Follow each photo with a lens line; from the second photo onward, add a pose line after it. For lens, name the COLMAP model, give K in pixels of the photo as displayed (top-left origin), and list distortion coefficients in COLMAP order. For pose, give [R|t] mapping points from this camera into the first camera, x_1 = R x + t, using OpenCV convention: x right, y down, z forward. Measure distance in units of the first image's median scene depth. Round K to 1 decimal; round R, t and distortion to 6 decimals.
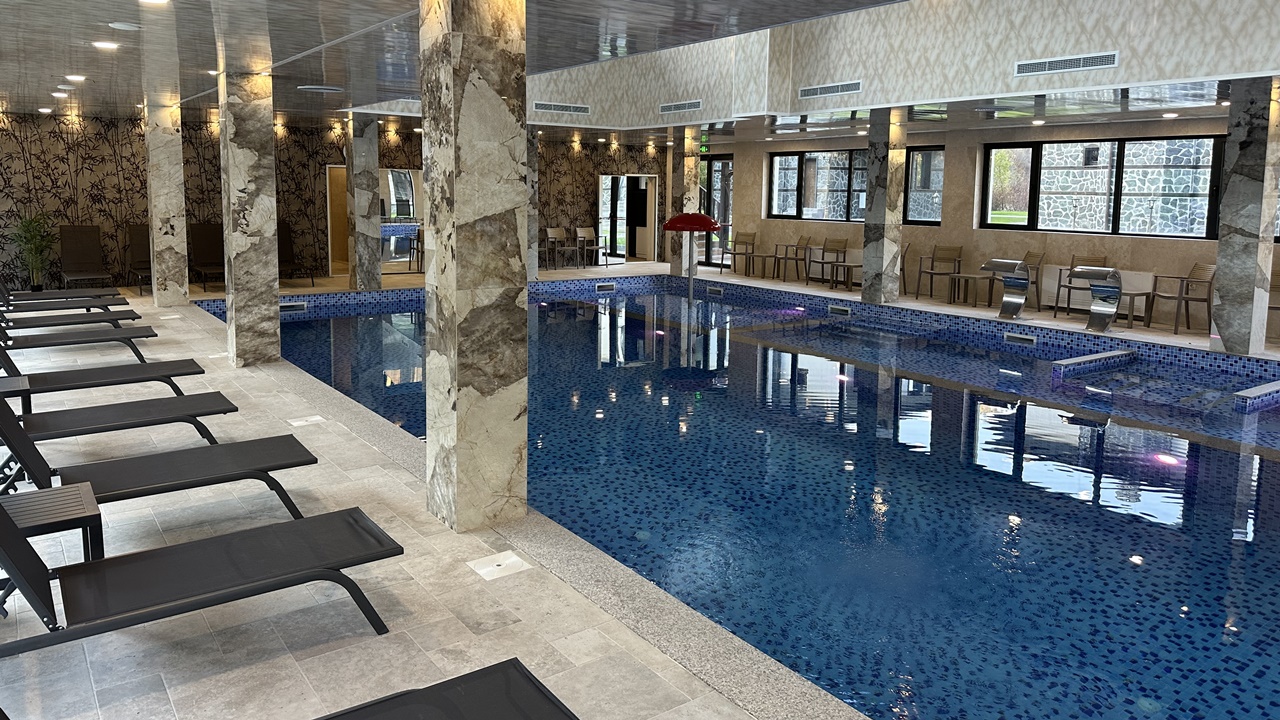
lens RADIAL K [[891.5, 0, 637.1], [0, 891.5, 311.3], [0, 0, 1]] dist [0.081417, -0.103457]
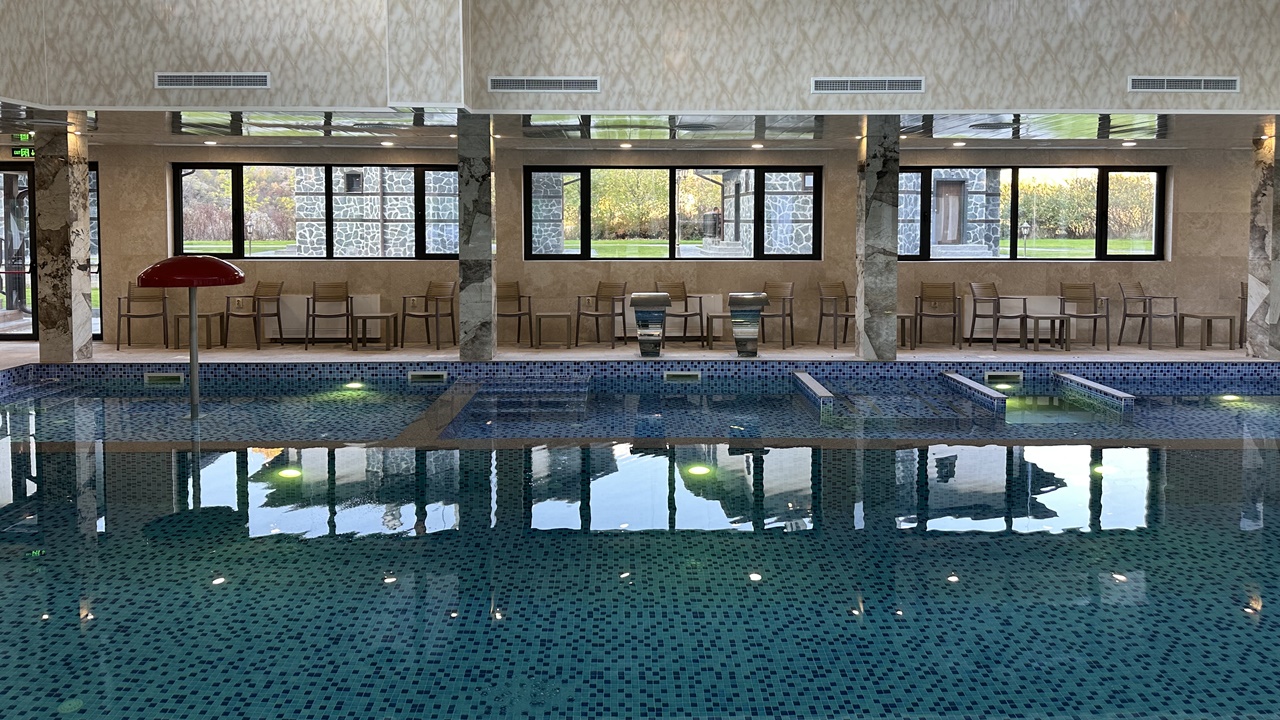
lens RADIAL K [[891.5, 0, 636.6], [0, 891.5, 279.2], [0, 0, 1]] dist [0.081417, -0.103457]
pose [[0.570426, -0.068117, 0.818519, -0.315889], [0.120006, 0.992773, -0.001014, -0.067416], [-0.812535, 0.098806, 0.574478, 0.464108]]
